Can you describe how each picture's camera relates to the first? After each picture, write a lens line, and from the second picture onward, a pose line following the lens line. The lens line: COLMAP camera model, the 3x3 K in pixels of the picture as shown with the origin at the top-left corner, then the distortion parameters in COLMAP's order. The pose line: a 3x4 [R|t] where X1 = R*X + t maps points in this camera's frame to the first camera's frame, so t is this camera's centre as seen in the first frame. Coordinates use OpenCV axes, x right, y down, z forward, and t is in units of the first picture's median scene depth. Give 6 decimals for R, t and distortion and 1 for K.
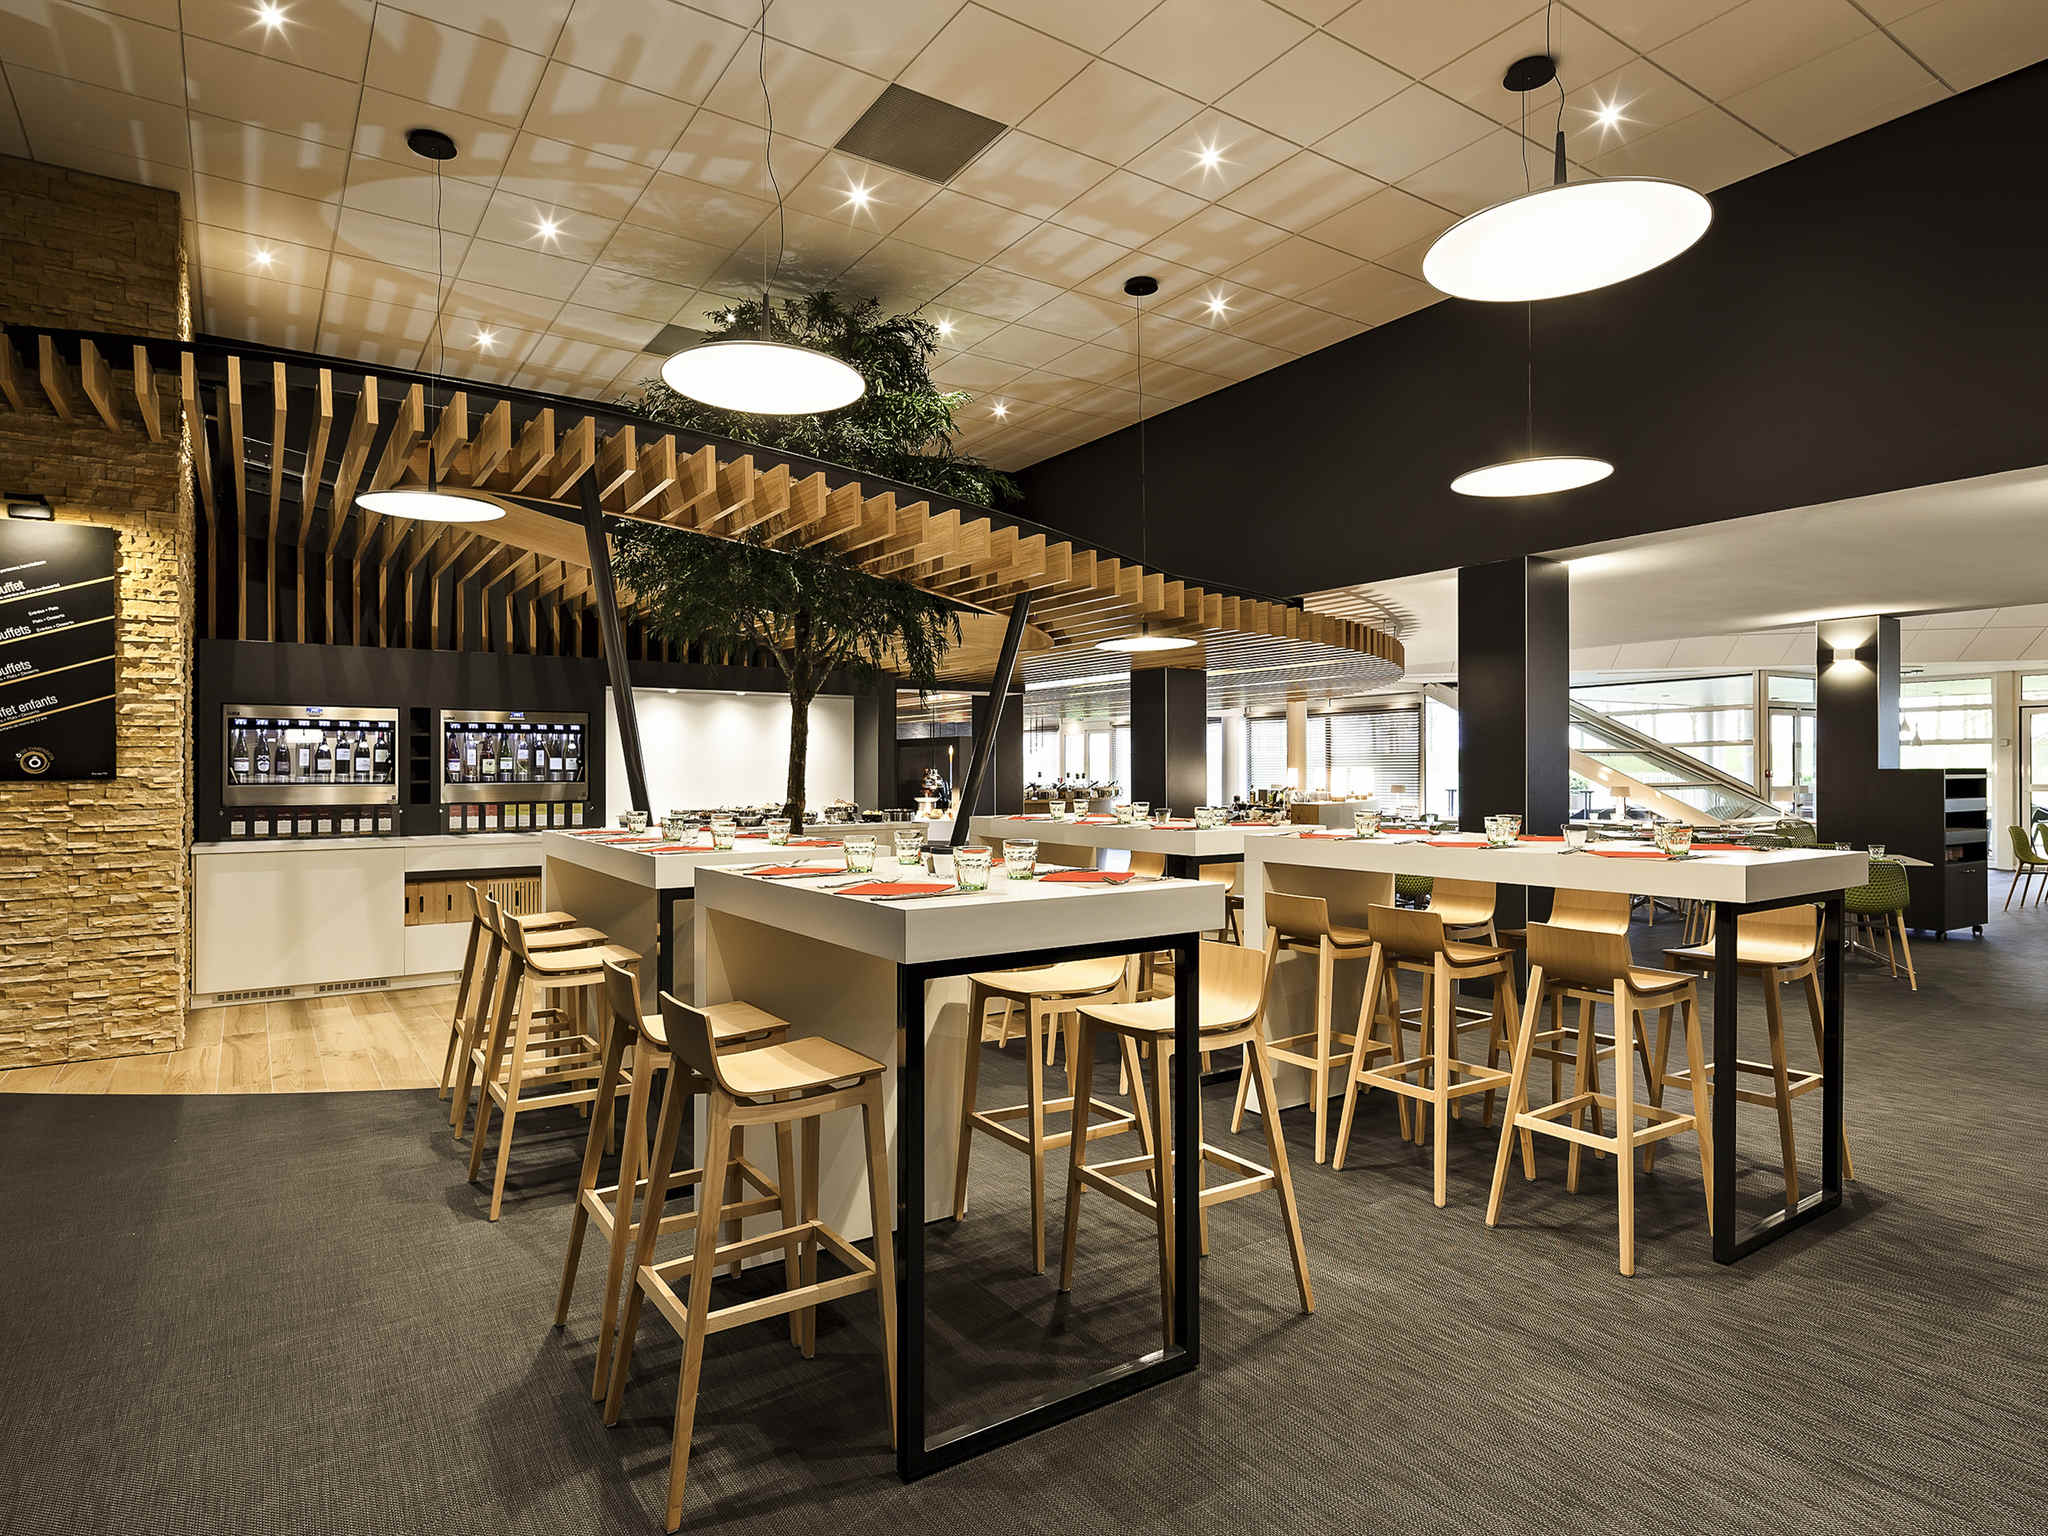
lens RADIAL K [[1148.8, 0, 1036.7], [0, 1148.8, 756.2], [0, 0, 1]] dist [0.002309, -0.003034]
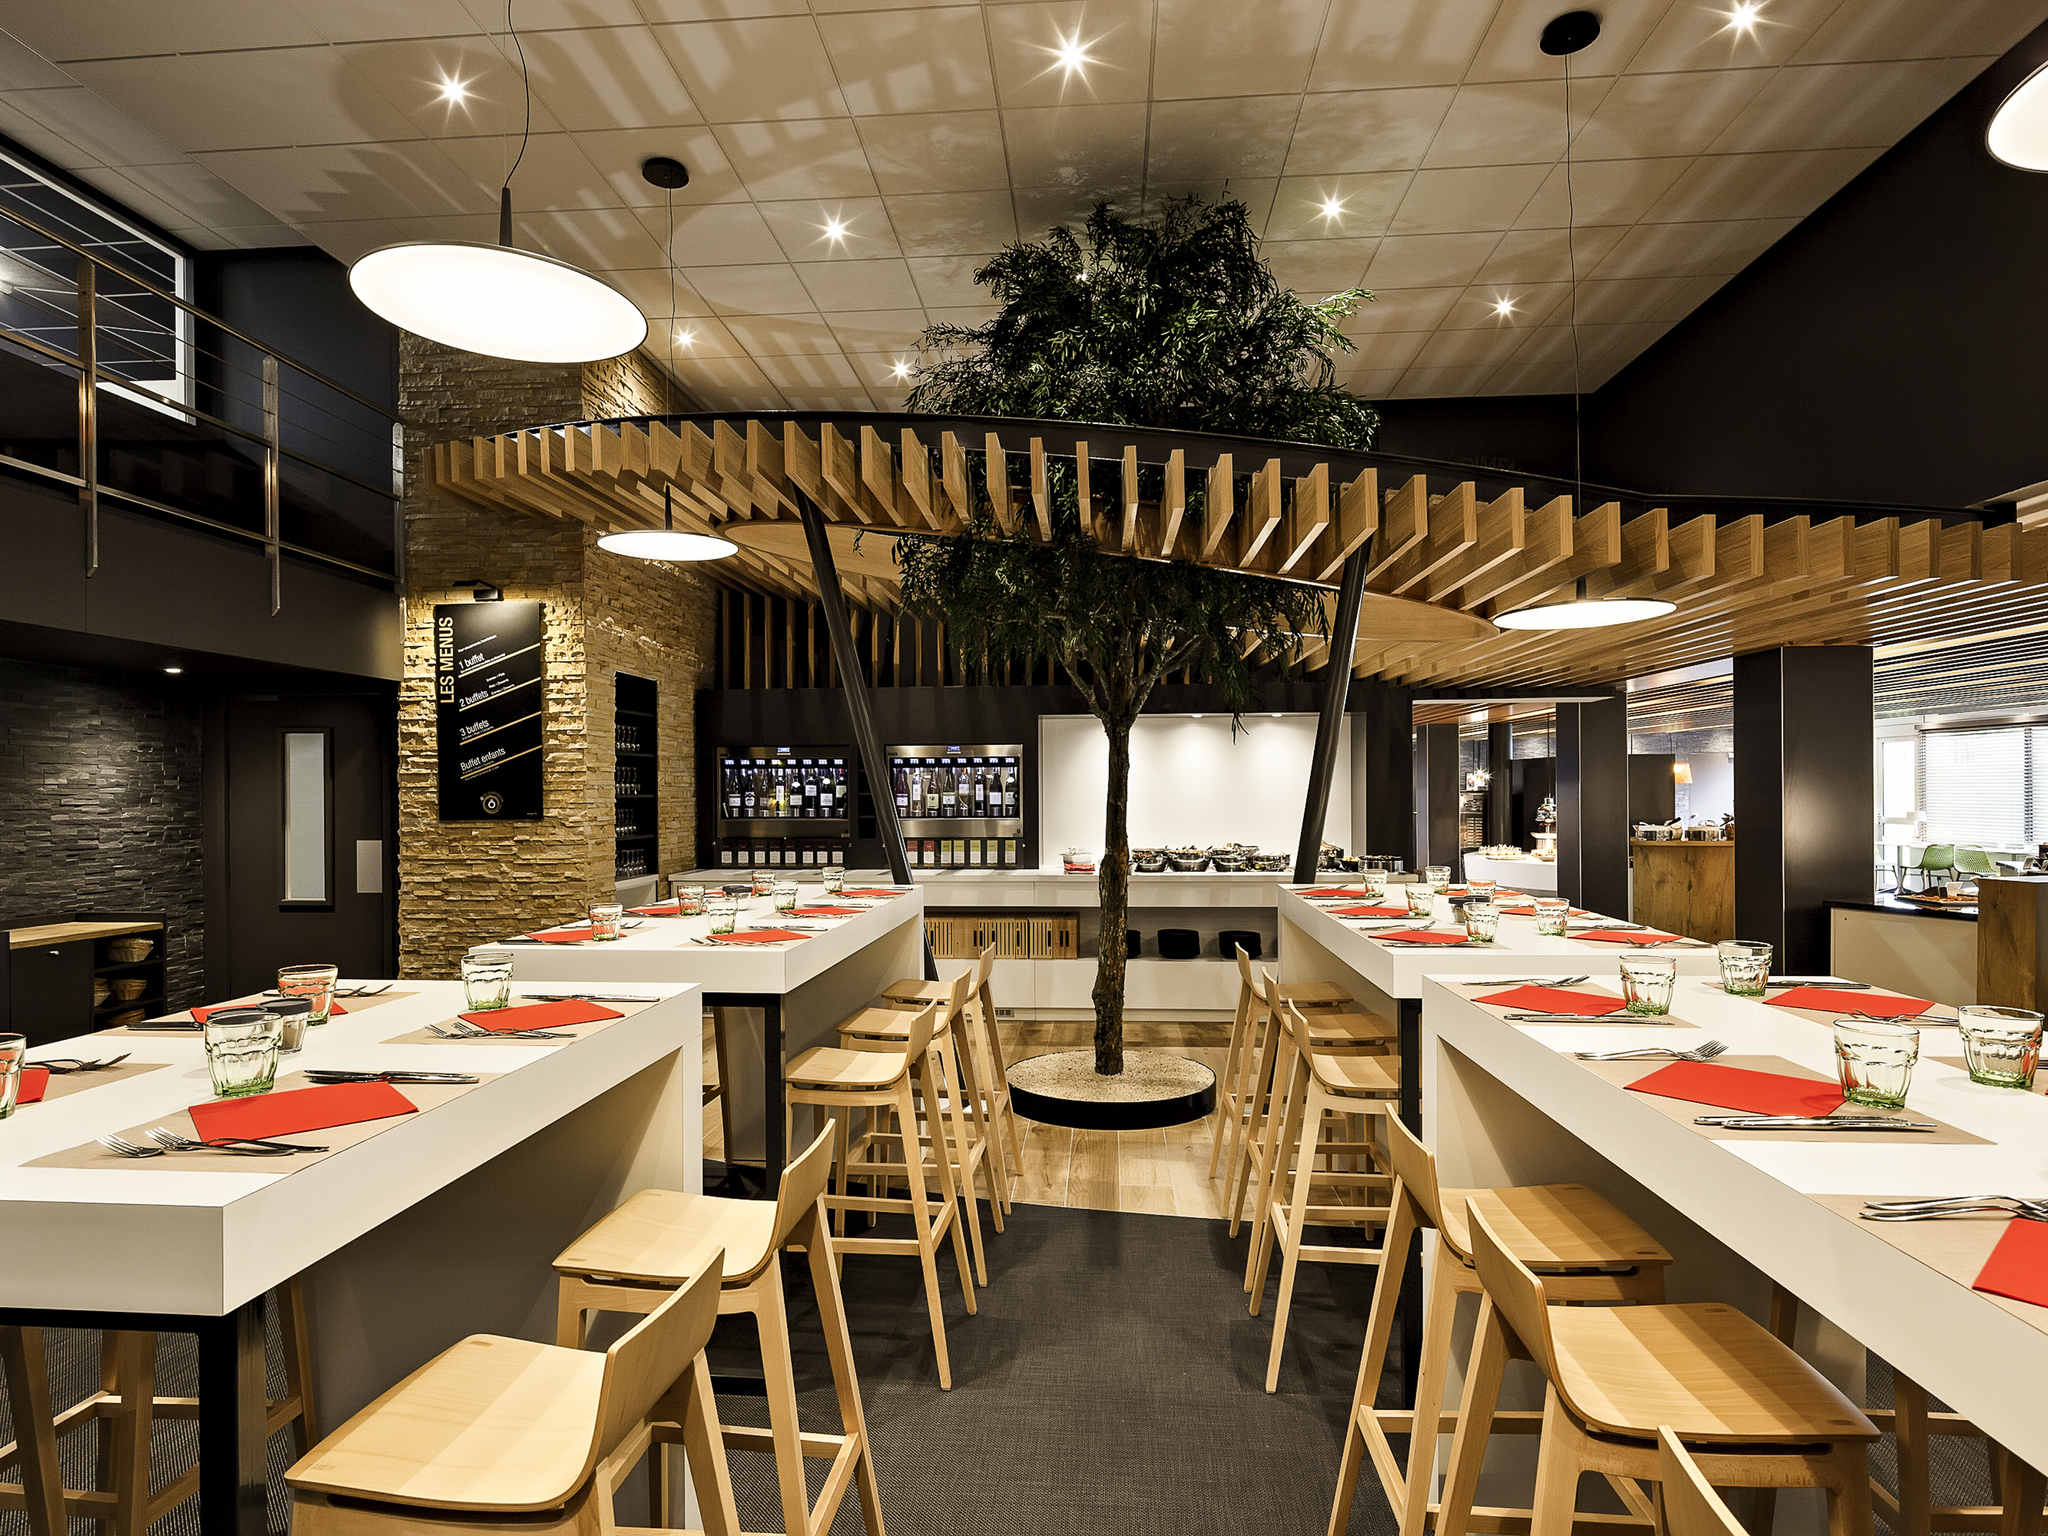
lens RADIAL K [[1148.8, 0, 1015.7], [0, 1148.8, 785.4], [0, 0, 1]] dist [0.002309, -0.003034]
pose [[0.777389, -0.001994, -0.629017, 0.246058], [0.010086, 0.999906, 0.009295, -0.015985], [0.628940, -0.013570, 0.777336, 0.331810]]
